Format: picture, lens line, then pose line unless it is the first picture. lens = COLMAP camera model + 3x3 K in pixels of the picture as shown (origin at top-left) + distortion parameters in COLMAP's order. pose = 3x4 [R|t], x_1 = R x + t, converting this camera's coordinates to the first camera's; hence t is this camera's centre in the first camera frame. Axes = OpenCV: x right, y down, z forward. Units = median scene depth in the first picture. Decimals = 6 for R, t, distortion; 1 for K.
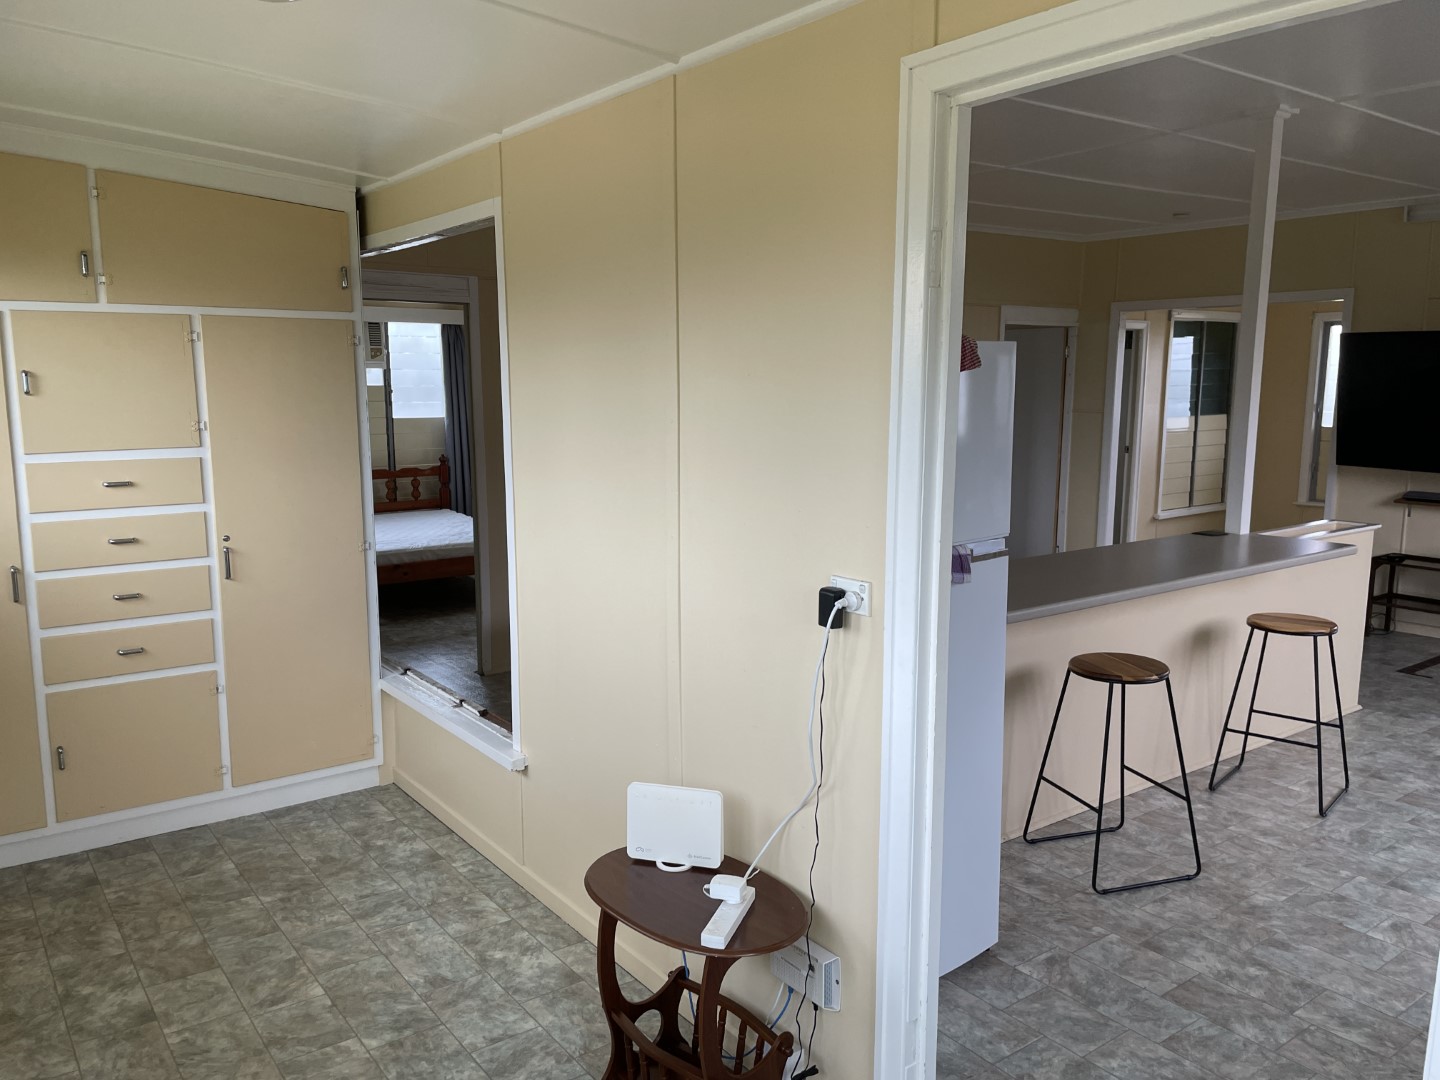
lens RADIAL K [[1119.5, 0, 724.0], [0, 1119.5, 547.8], [0, 0, 1]] dist [0.052775, -0.044273]
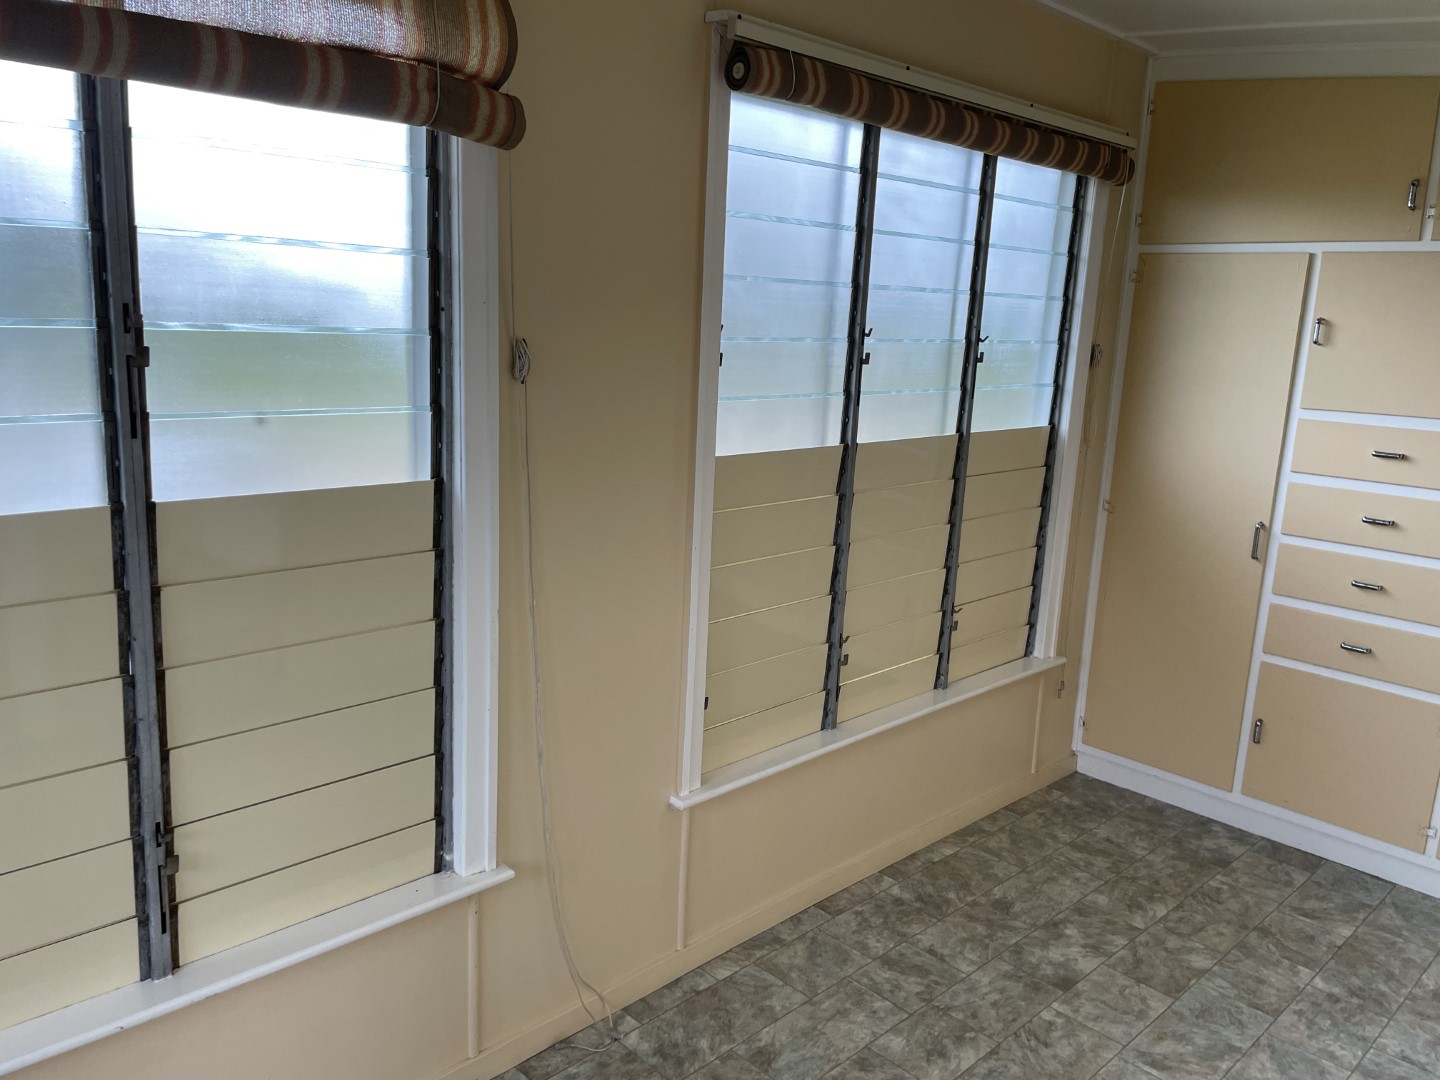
lens RADIAL K [[1119.5, 0, 715.9], [0, 1119.5, 537.8], [0, 0, 1]] dist [0.052775, -0.044273]
pose [[0.157475, 0.209738, -0.964993, 0.227774], [-0.199961, 0.963715, 0.176829, -0.047753], [0.967066, 0.165115, 0.193701, 0.367008]]
